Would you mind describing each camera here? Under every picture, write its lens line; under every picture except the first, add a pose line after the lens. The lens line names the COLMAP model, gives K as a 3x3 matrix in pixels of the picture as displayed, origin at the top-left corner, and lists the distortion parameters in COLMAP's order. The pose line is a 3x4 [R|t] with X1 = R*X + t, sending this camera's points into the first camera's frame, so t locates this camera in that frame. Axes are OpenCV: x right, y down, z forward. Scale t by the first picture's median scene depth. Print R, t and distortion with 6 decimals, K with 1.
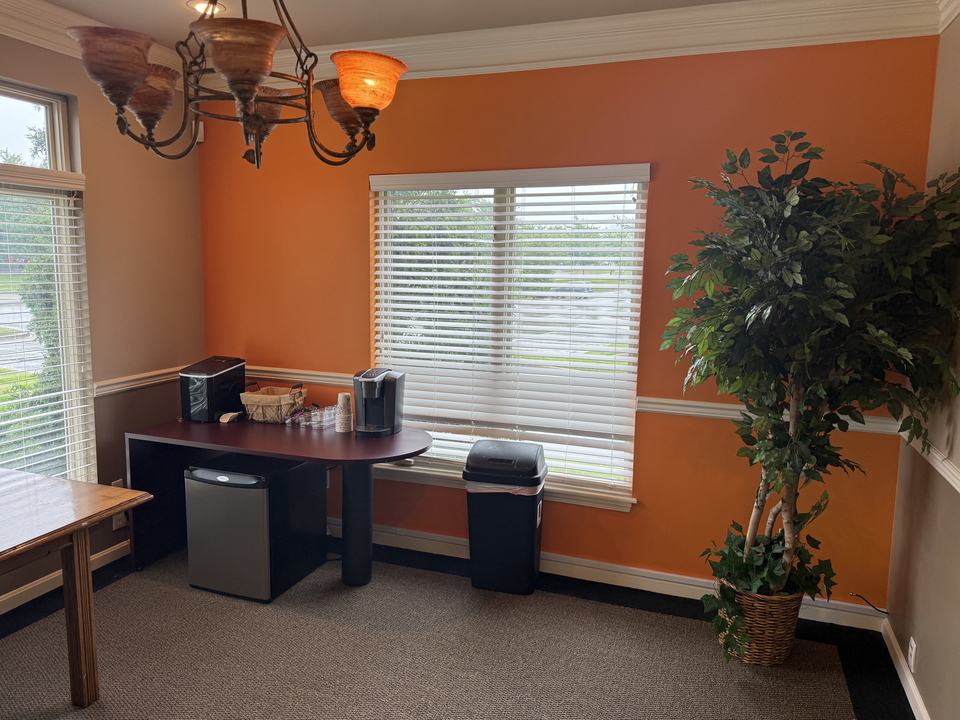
lens RADIAL K [[692.5, 0, 485.6], [0, 692.5, 355.0], [0, 0, 1]] dist [0.008383, -0.003365]
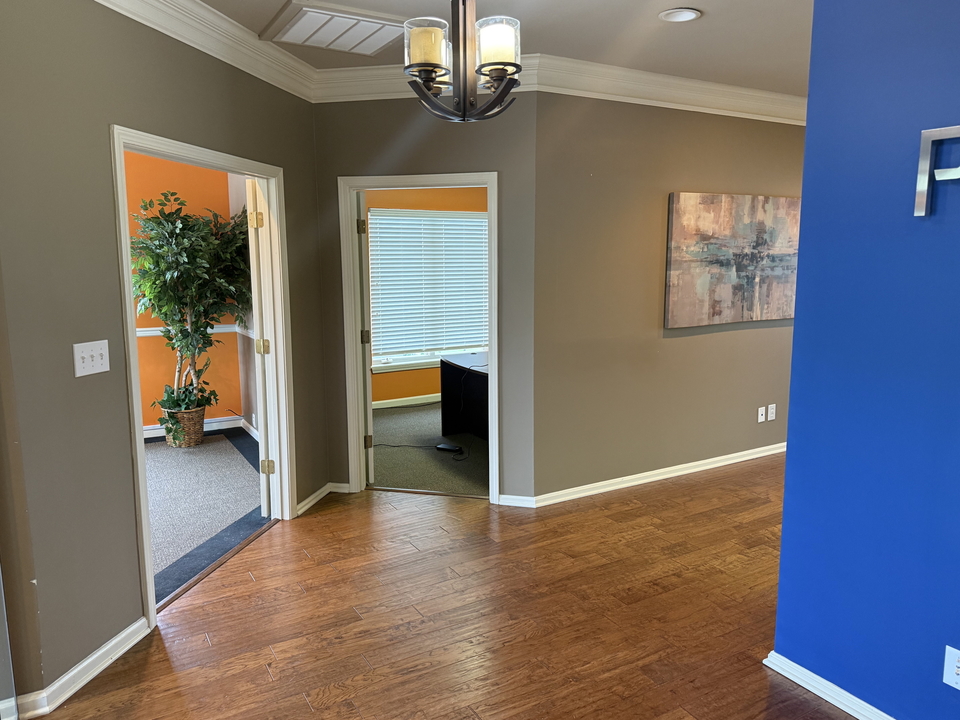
lens RADIAL K [[692.5, 0, 485.6], [0, 692.5, 355.0], [0, 0, 1]] dist [0.008383, -0.003365]
pose [[0.628547, -0.128618, 0.767064, -0.680399], [0.113803, 0.990826, 0.072885, 0.140148], [-0.769401, 0.041482, 0.637418, -1.138252]]
